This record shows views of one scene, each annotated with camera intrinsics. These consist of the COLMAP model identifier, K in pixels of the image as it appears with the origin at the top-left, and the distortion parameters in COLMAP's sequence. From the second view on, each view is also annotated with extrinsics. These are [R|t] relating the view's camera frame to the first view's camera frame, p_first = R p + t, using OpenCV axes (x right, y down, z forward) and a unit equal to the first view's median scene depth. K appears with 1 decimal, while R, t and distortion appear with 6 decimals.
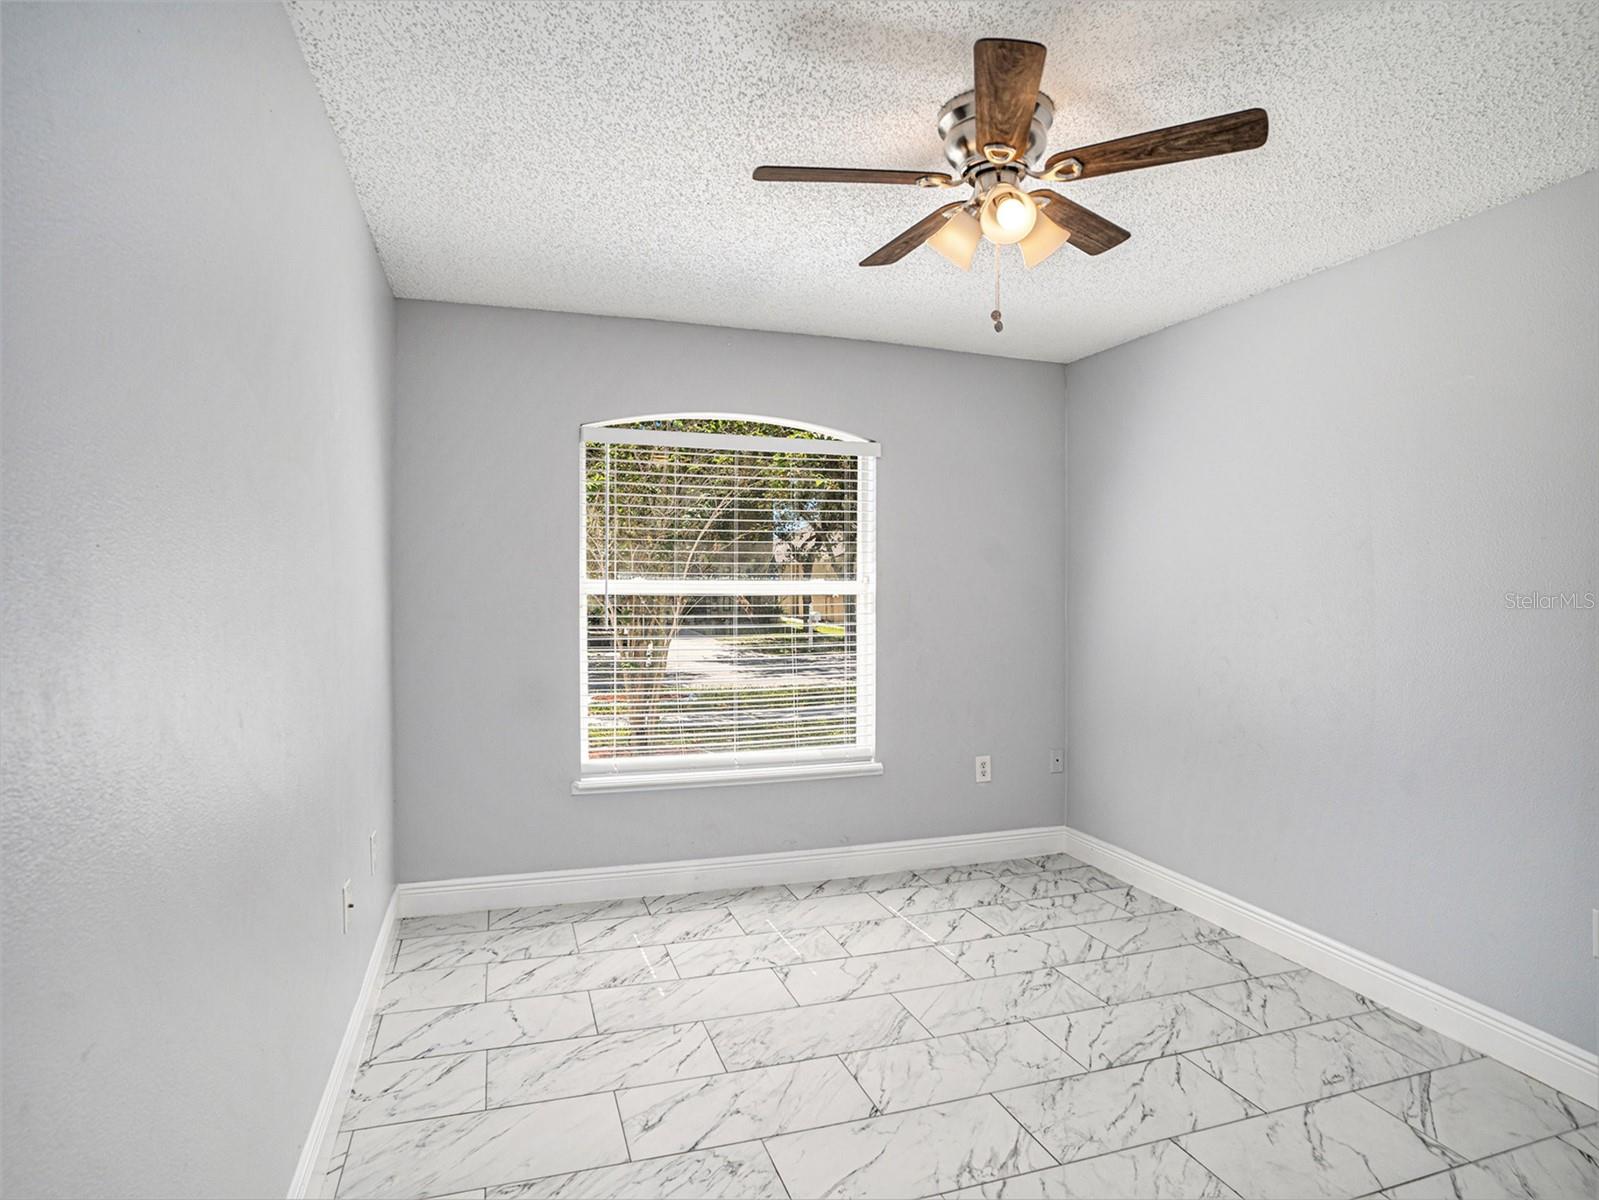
lens RADIAL K [[898.3, 0, 791.5], [0, 898.3, 583.2], [0, 0, 1]] dist [-0.081935, 0.046708]
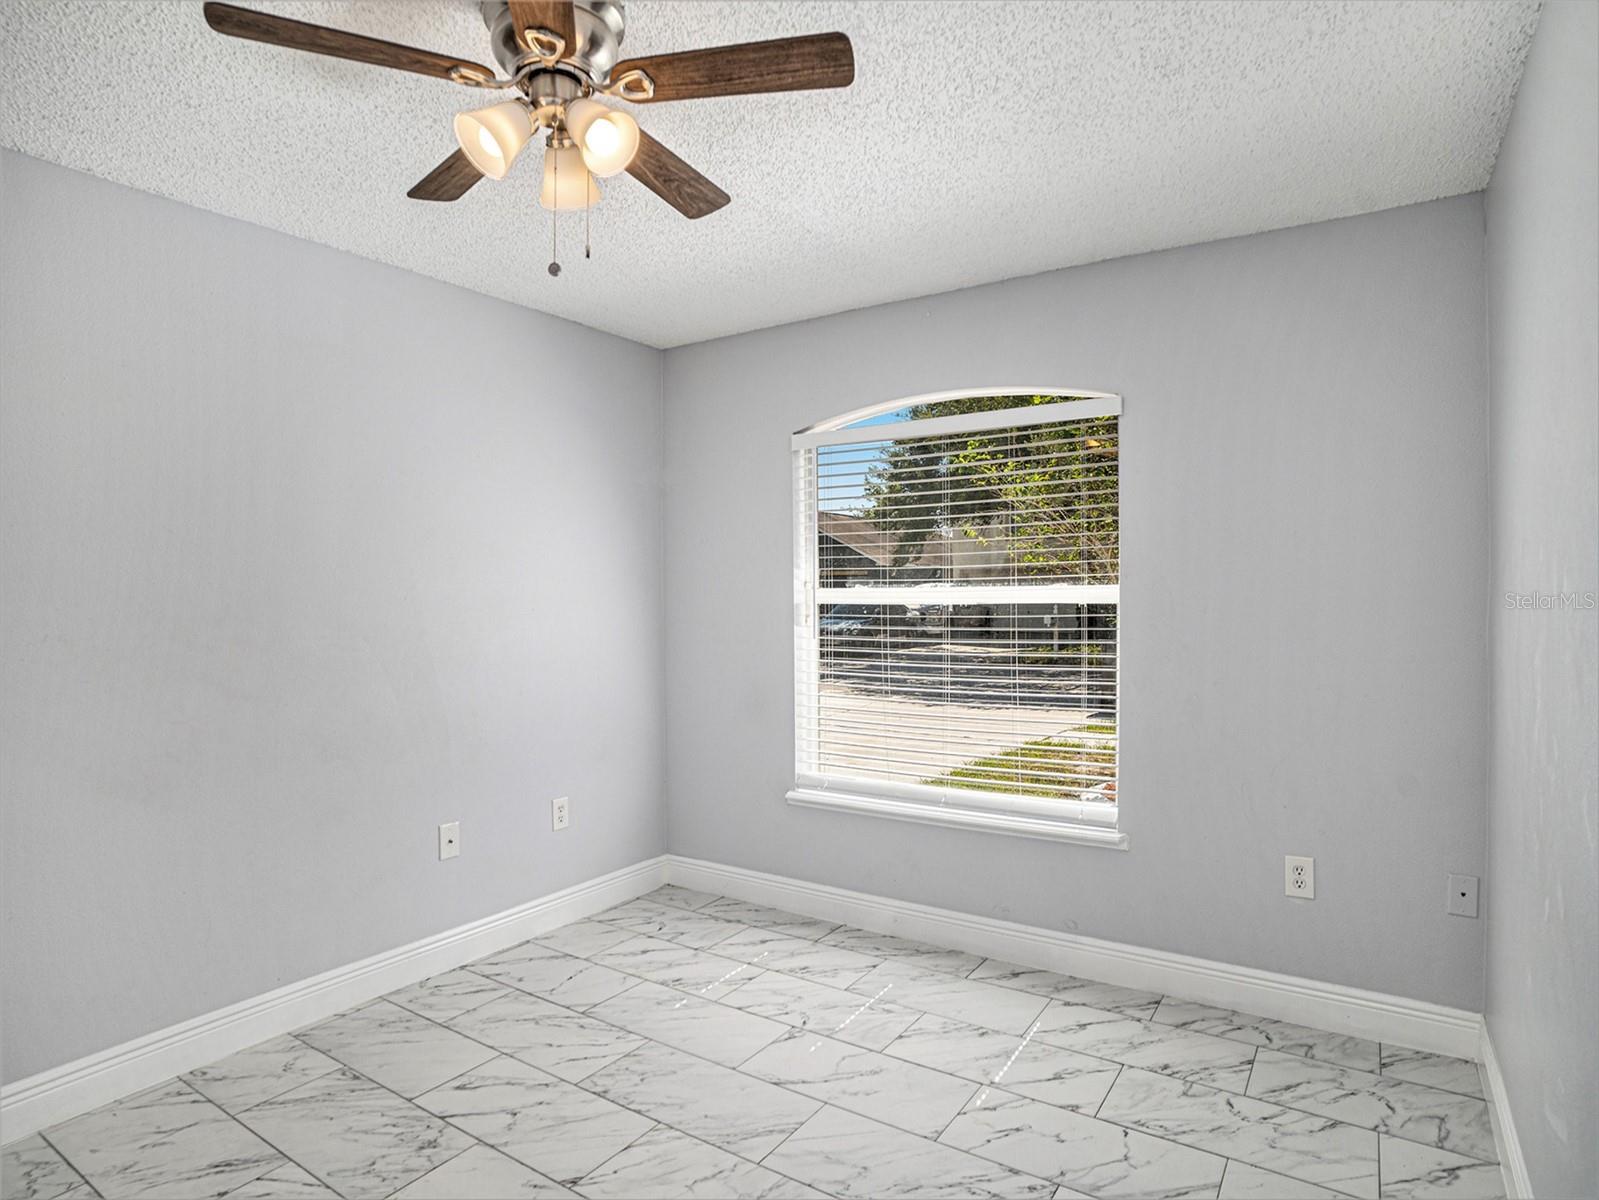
lens RADIAL K [[922.6, 0, 809.4], [0, 922.6, 602.8], [0, 0, 1]] dist [-0.076181, 0.043798]
pose [[0.609916, -0.005323, -0.792448, 0.600454], [0.015205, 0.999872, 0.004986, 0.006384], [0.792320, -0.015090, 0.609919, 0.395713]]
